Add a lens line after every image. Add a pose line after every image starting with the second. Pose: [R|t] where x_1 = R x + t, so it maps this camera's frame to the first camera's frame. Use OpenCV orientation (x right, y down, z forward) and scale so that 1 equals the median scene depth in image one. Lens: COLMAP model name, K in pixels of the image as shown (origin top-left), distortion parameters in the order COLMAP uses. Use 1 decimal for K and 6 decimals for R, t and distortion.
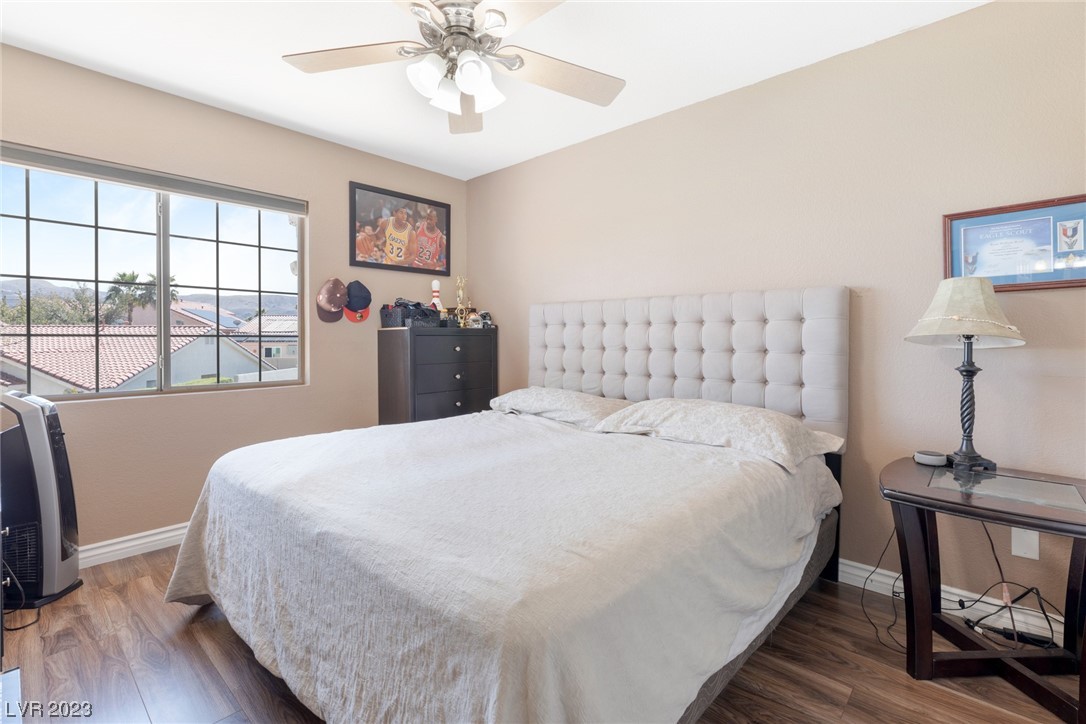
lens RADIAL K [[489.2, 0, 545.9], [0, 489.2, 356.2], [0, 0, 1]] dist [0.000259, 0.000401]
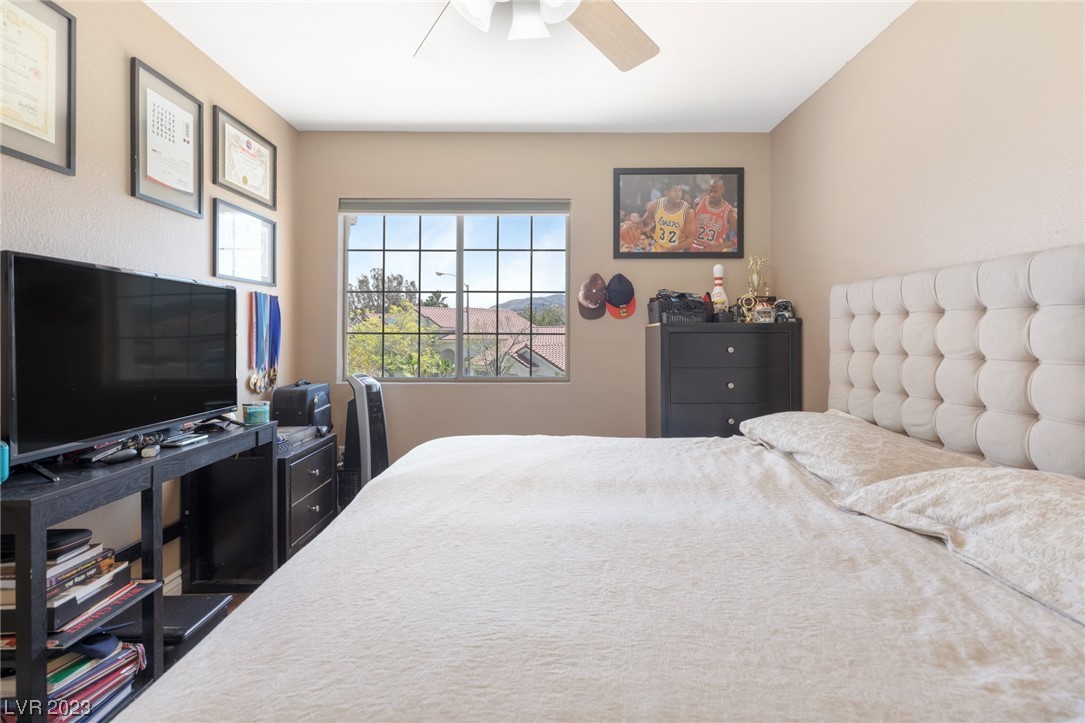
lens RADIAL K [[491.7, 0, 561.3], [0, 491.7, 340.9], [0, 0, 1]] dist [0.000014, 0.000268]
pose [[0.681626, 0.009635, -0.731637, 0.218409], [-0.027278, 0.999553, -0.012250, -0.013124], [0.731192, 0.028307, 0.681584, 0.286465]]
